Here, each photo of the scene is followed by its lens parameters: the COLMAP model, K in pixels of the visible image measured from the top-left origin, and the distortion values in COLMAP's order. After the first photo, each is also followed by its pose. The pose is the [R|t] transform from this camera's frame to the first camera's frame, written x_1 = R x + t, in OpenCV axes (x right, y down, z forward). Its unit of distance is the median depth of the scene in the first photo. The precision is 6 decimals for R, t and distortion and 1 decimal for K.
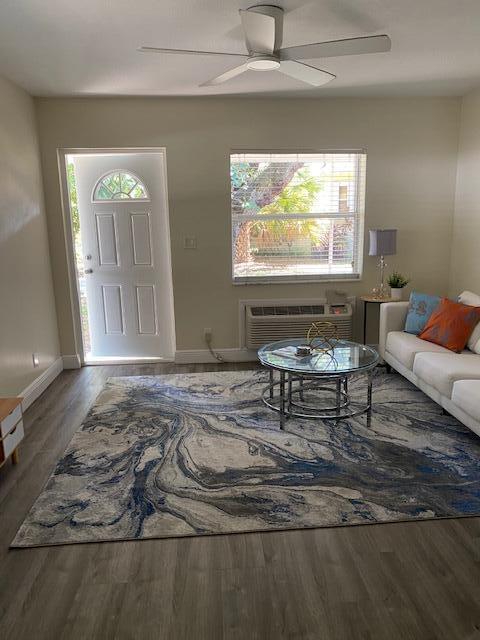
lens RADIAL K [[492.3, 0, 244.3], [0, 492.3, 316.7], [0, 0, 1]] dist [0.043442, -0.051865]
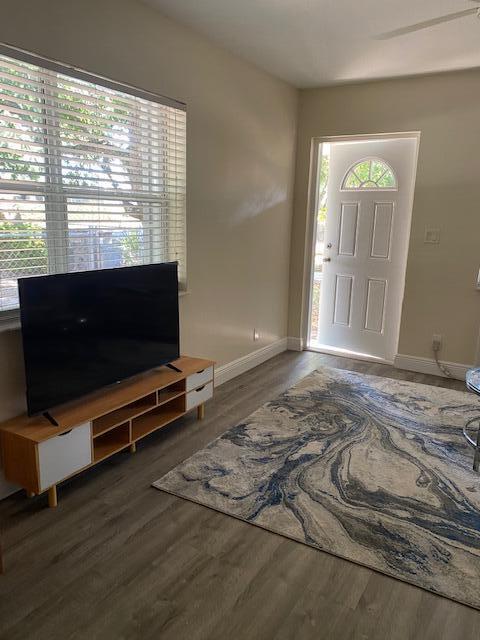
lens RADIAL K [[492.3, 0, 244.3], [0, 492.3, 316.7], [0, 0, 1]] dist [0.043442, -0.051865]
pose [[0.826403, 0.158618, -0.540276, 0.174368], [-0.156600, 0.986393, 0.050057, -0.000939], [0.540865, 0.043240, 0.839997, 0.108672]]
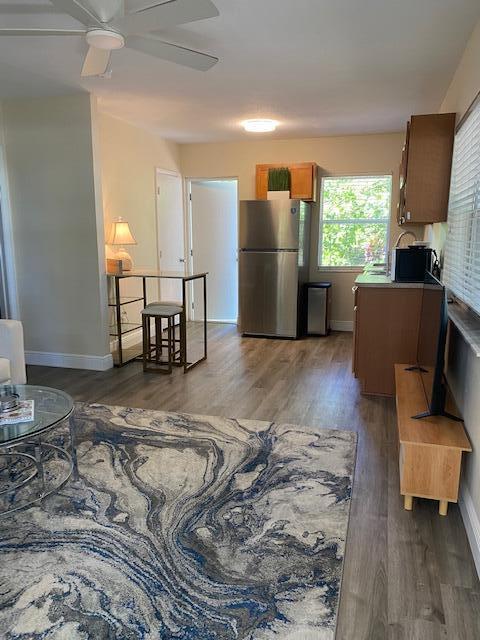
lens RADIAL K [[496.3, 0, 241.3], [0, 496.3, 321.4], [0, 0, 1]] dist [0.049570, -0.001647]
pose [[-0.936343, -0.044635, 0.348237, -0.458173], [0.085164, 0.933385, 0.348625, -0.274618], [-0.340600, 0.356090, -0.870168, 1.609667]]
